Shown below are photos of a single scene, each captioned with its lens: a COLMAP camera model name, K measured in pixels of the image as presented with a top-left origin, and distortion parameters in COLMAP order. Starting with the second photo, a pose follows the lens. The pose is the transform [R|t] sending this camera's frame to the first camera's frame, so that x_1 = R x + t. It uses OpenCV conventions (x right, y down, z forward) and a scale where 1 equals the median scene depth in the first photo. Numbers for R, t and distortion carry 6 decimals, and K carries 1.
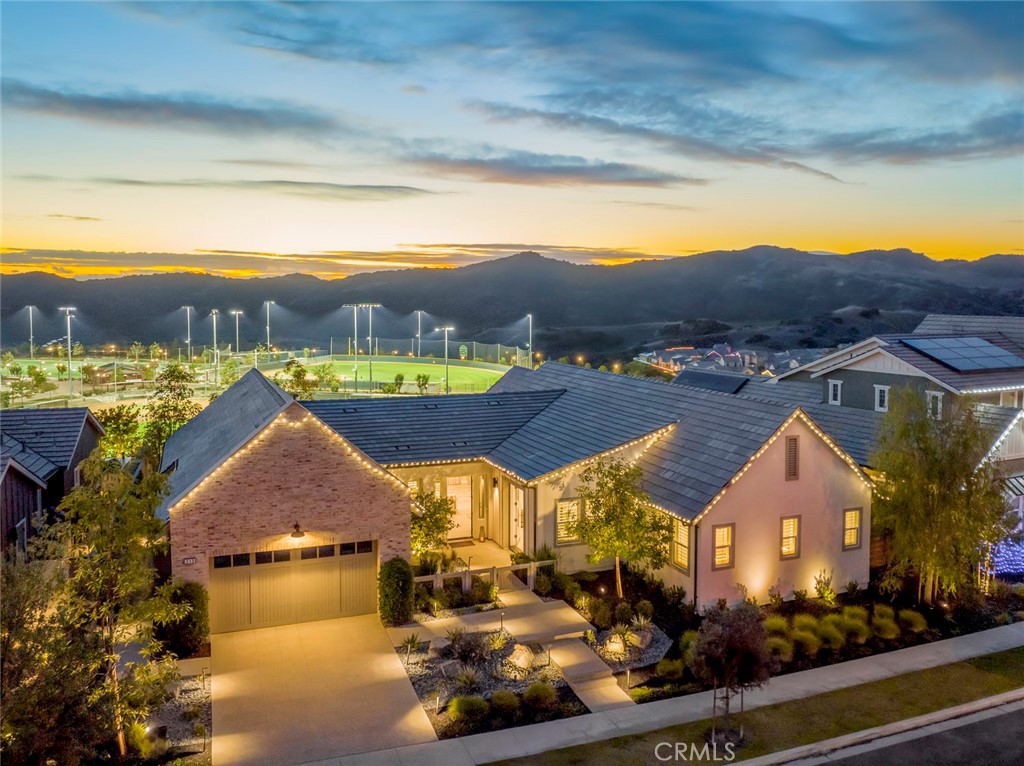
lens RADIAL K [[860.3, 0, 556.9], [0, 860.3, 354.1], [0, 0, 1]] dist [-0.033406, 0.000077]
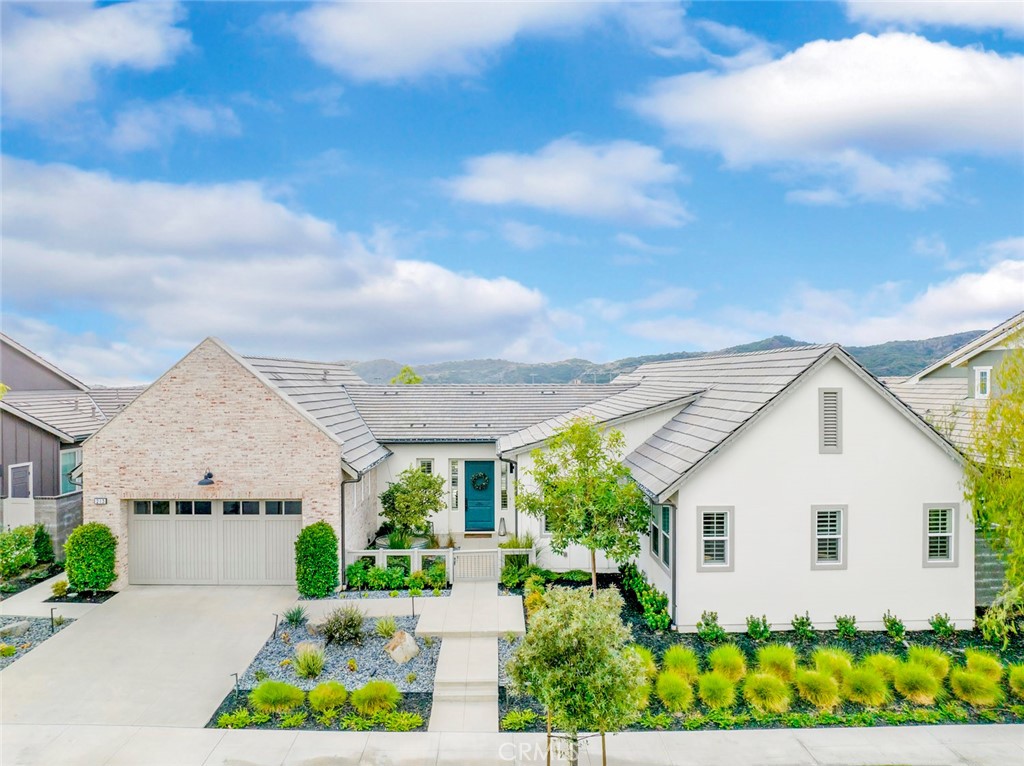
lens RADIAL K [[745.9, 0, 512.0], [0, 745.9, 383.0], [0, 0, 1]] dist [-0.033672, 0.000360]
pose [[0.926881, -0.006219, -0.375304, 0.288121], [-0.017069, 0.998130, -0.058696, 0.142930], [0.374968, 0.060810, 0.925041, 0.379510]]
